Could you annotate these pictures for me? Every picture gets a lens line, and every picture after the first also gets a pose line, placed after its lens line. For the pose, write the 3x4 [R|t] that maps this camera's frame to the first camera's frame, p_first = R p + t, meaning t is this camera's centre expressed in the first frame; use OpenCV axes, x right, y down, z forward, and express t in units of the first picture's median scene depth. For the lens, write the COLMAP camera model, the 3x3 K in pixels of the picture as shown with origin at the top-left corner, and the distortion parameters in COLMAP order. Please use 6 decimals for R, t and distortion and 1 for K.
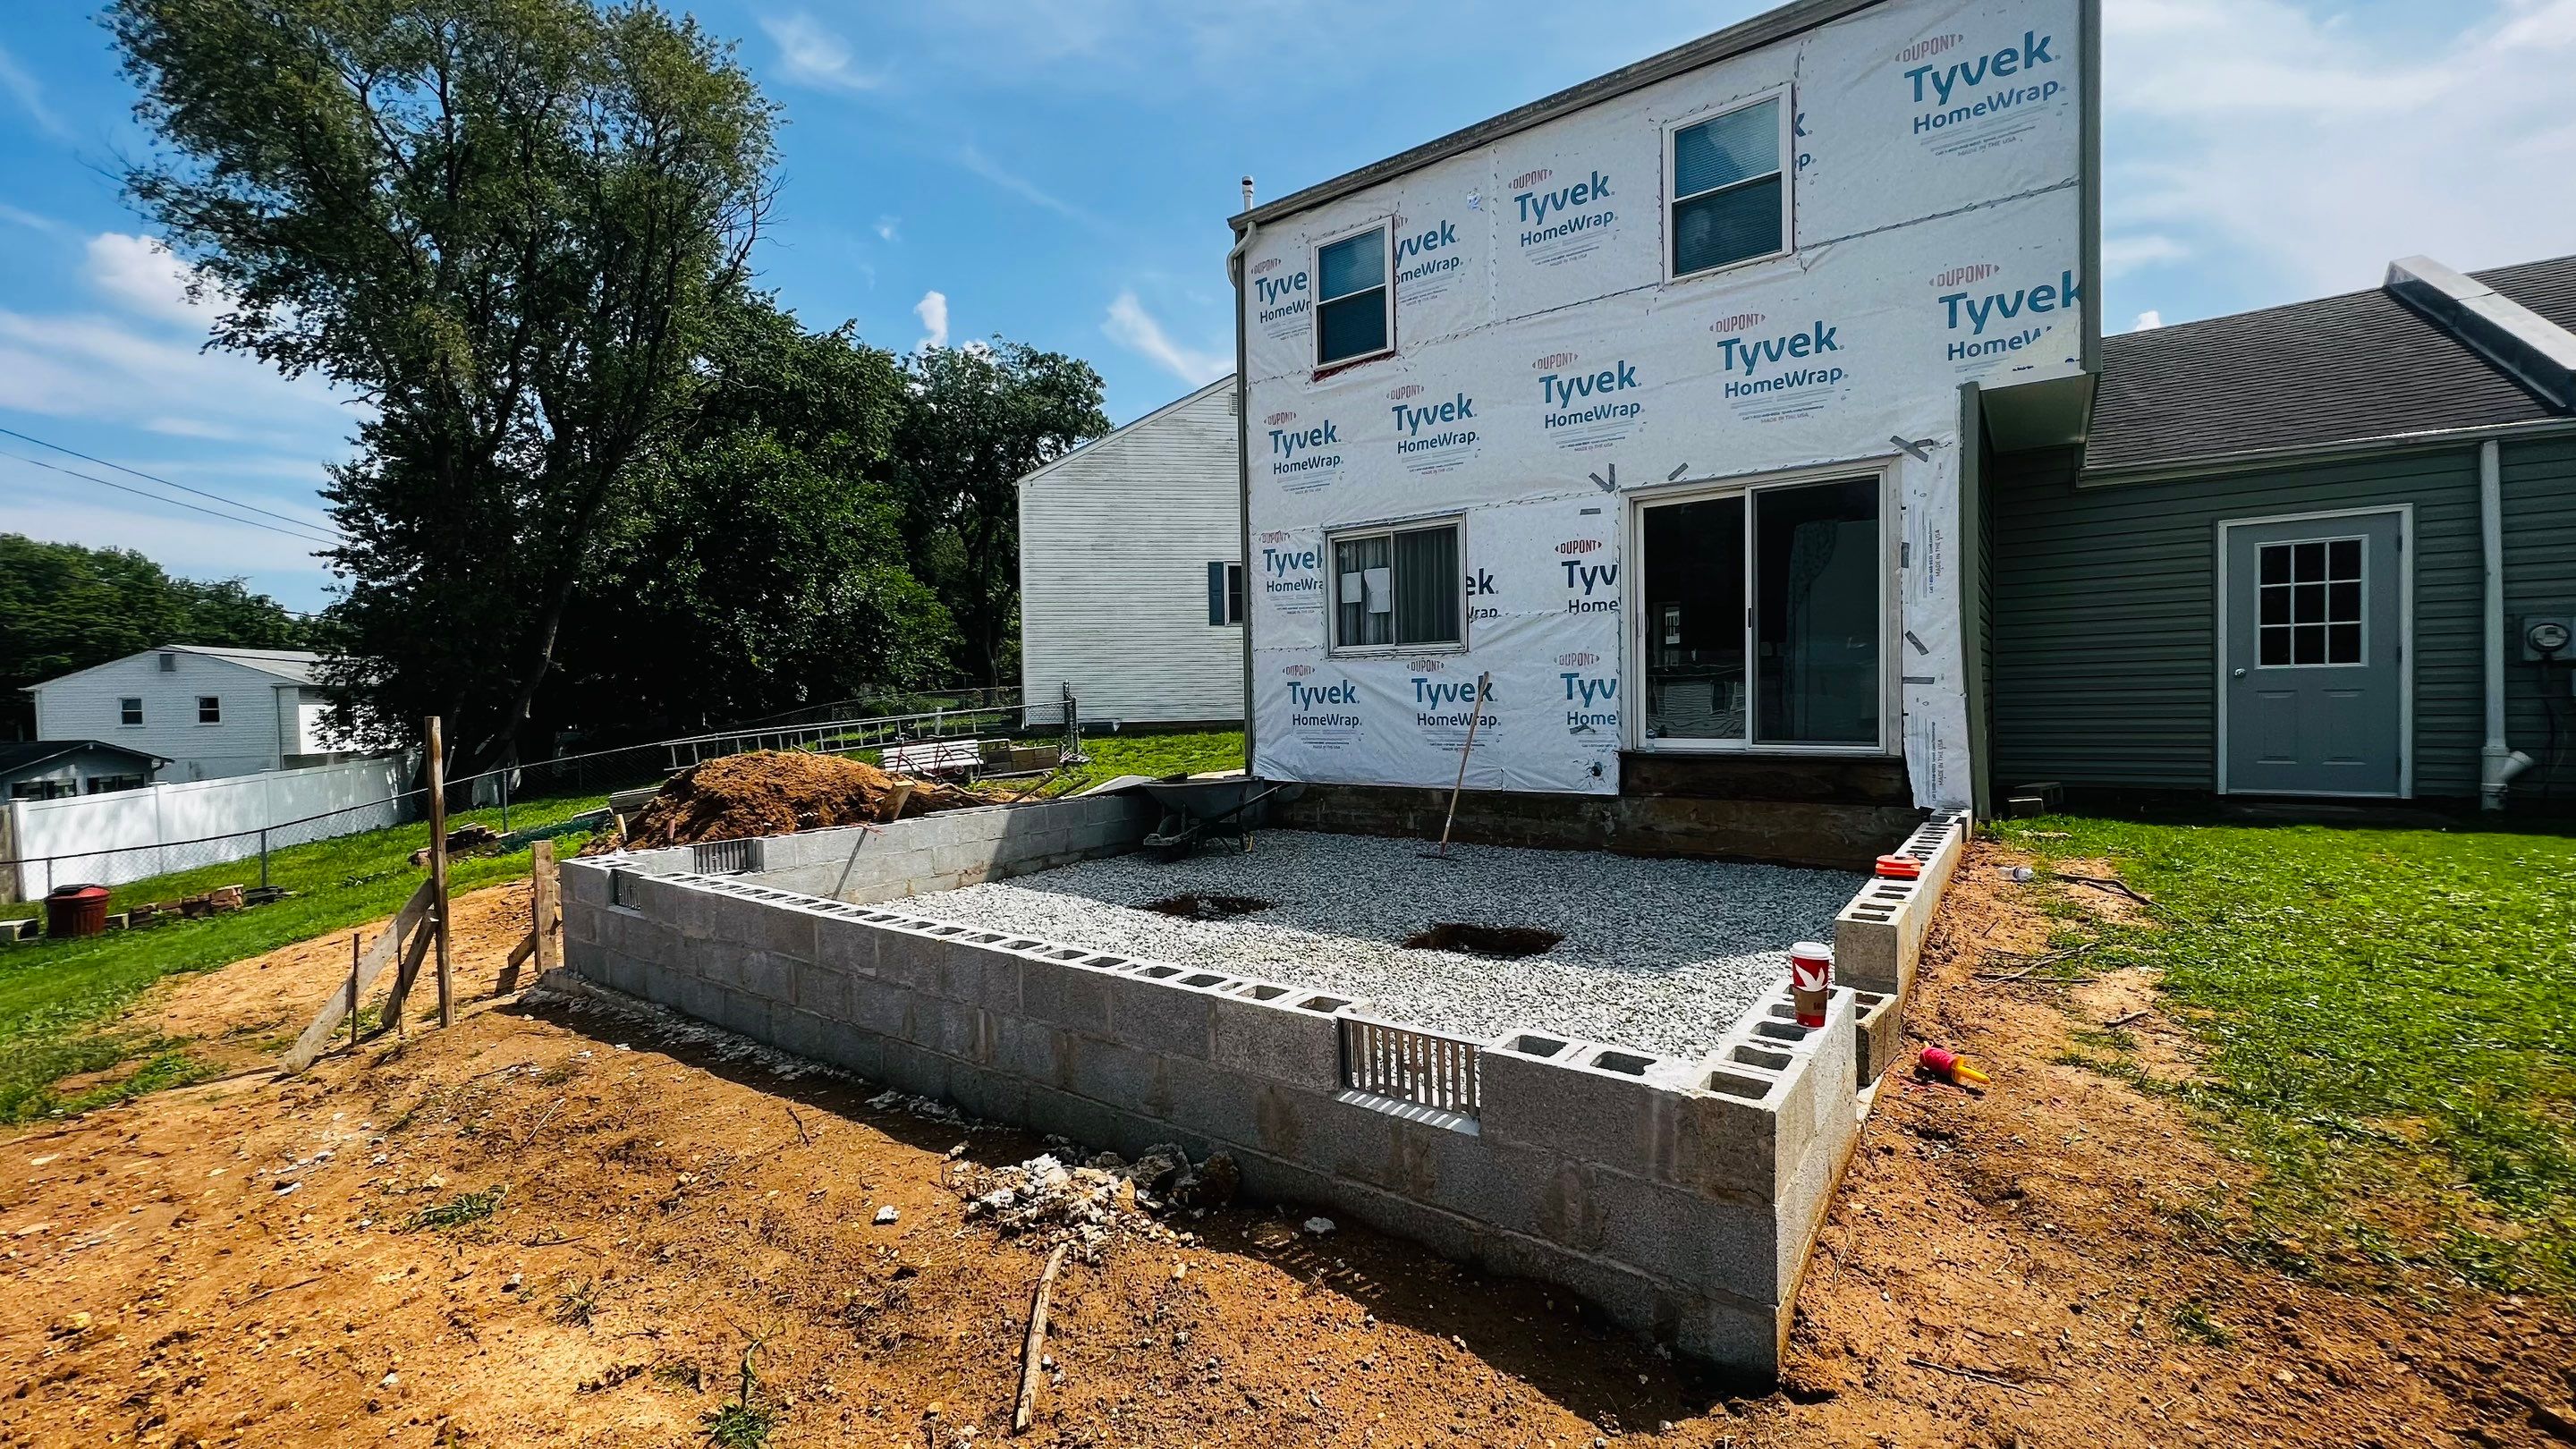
lens RADIAL K [[1027.7, 0, 1286.9], [0, 1027.7, 725.8], [0, 0, 1]] dist [-0.000098, -0.000076]
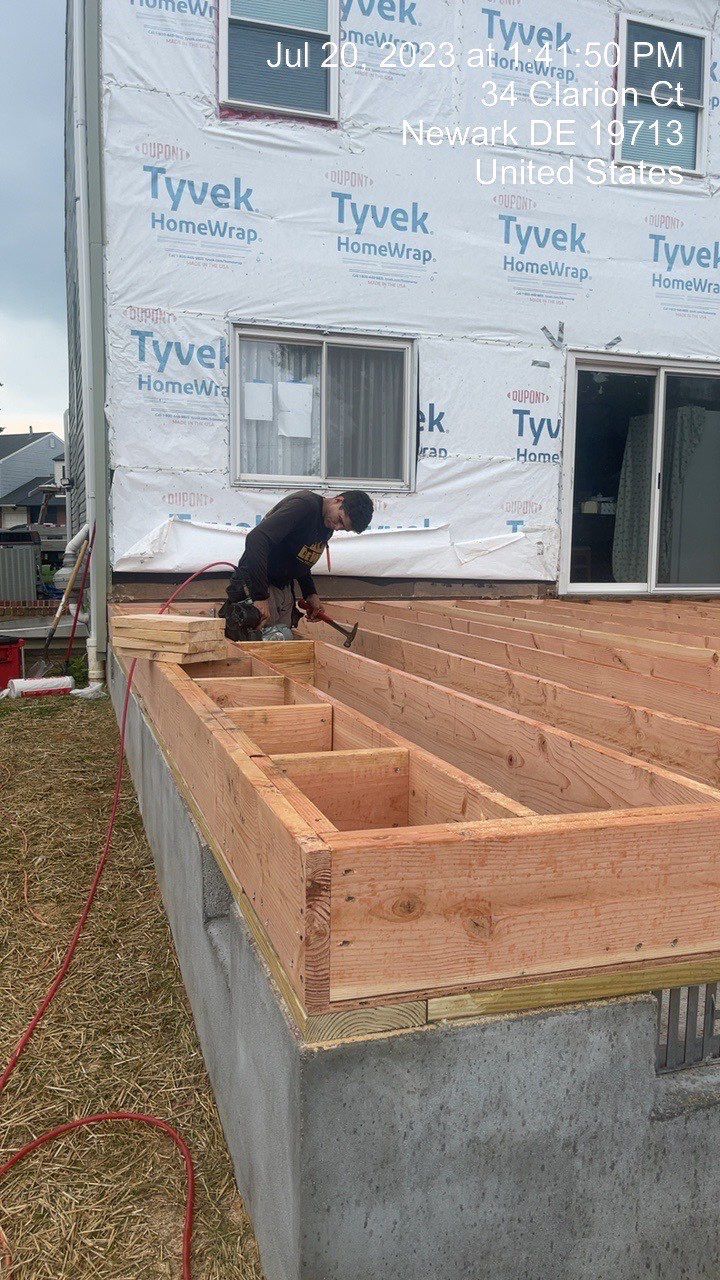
lens RADIAL K [[1043.6, 0, 363.7], [0, 1043.6, 630.6], [0, 0, 1]] dist [0.032271, -0.017437]
pose [[0.564368, -0.057942, 0.823488, -0.670076], [-0.005650, 0.997239, 0.074040, -0.017729], [-0.825504, -0.046439, 0.562482, 0.529579]]
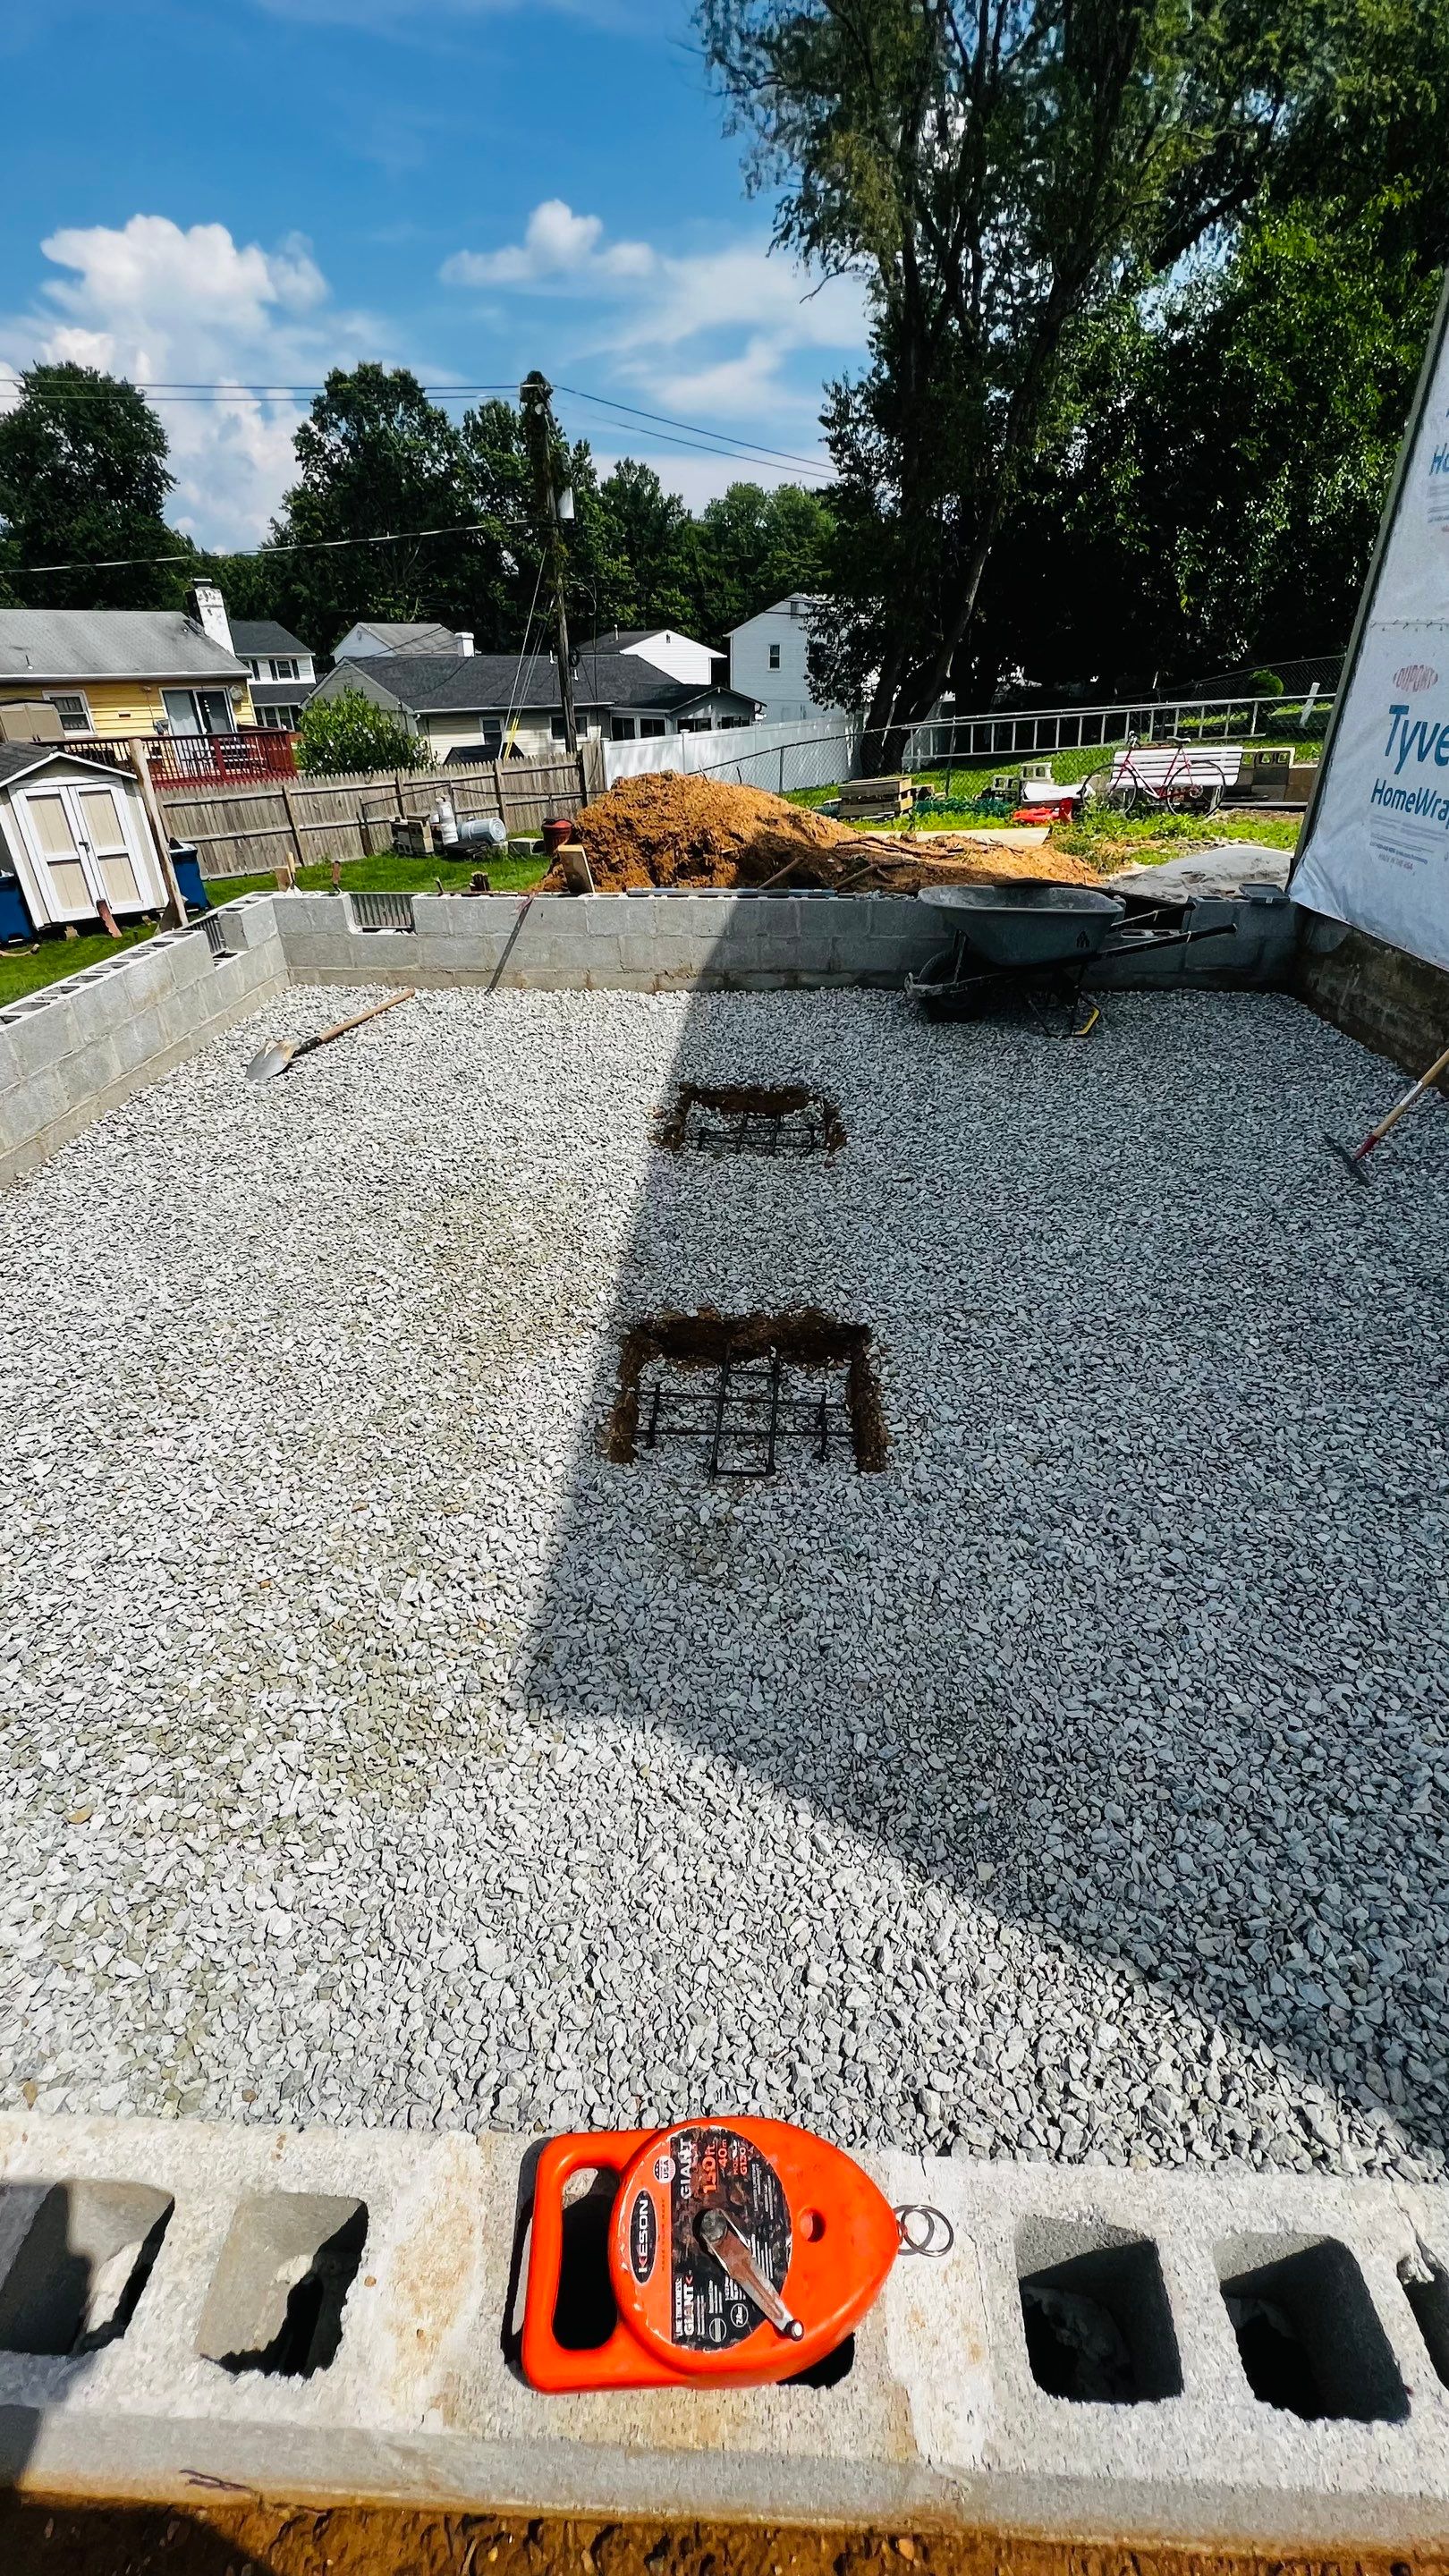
lens RADIAL K [[1027.7, 0, 729.8], [0, 1027.7, 1287.8], [0, 0, 1]] dist [-0.000098, -0.000076]
pose [[0.567763, 0.446542, -0.691553, 0.338902], [-0.030806, 0.851024, 0.524222, -0.063288], [0.822615, -0.276330, 0.496936, 0.503575]]
